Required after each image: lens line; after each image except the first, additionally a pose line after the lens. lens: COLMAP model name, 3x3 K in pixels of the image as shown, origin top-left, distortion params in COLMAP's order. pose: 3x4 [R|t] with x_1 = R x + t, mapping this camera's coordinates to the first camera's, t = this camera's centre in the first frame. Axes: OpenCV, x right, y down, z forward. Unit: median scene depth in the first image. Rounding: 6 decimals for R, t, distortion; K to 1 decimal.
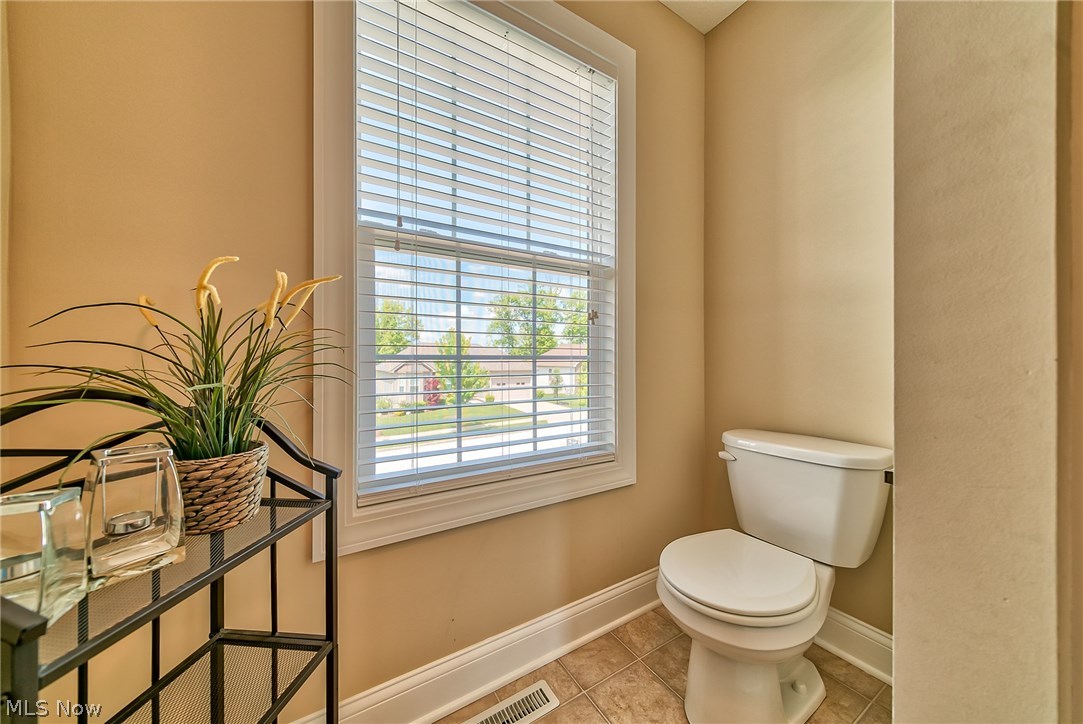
lens RADIAL K [[375.4, 0, 540.7], [0, 375.4, 360.1], [0, 0, 1]] dist [0.016490, -0.000035]
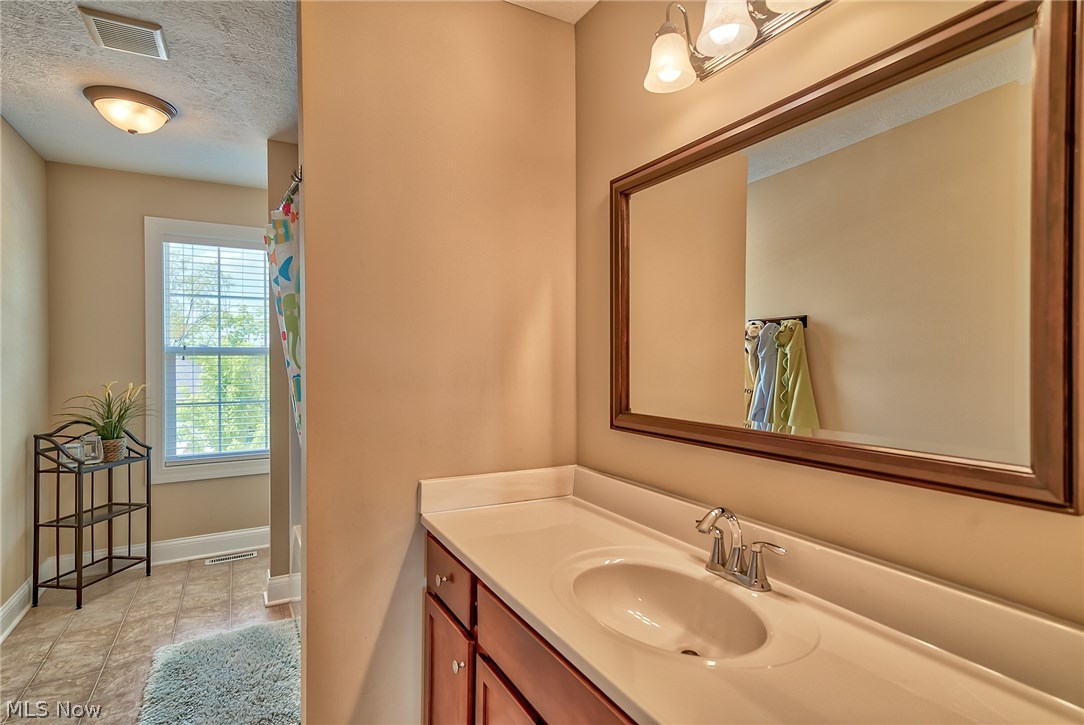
lens RADIAL K [[557.3, 0, 544.3], [0, 557.3, 361.8], [0, 0, 1]] dist [0.037109, 0.000764]
pose [[0.999698, -0.004718, -0.024131, 2.989426], [0.004733, 0.999989, 0.000567, -0.409905], [0.024128, -0.000681, 0.999709, -3.799218]]
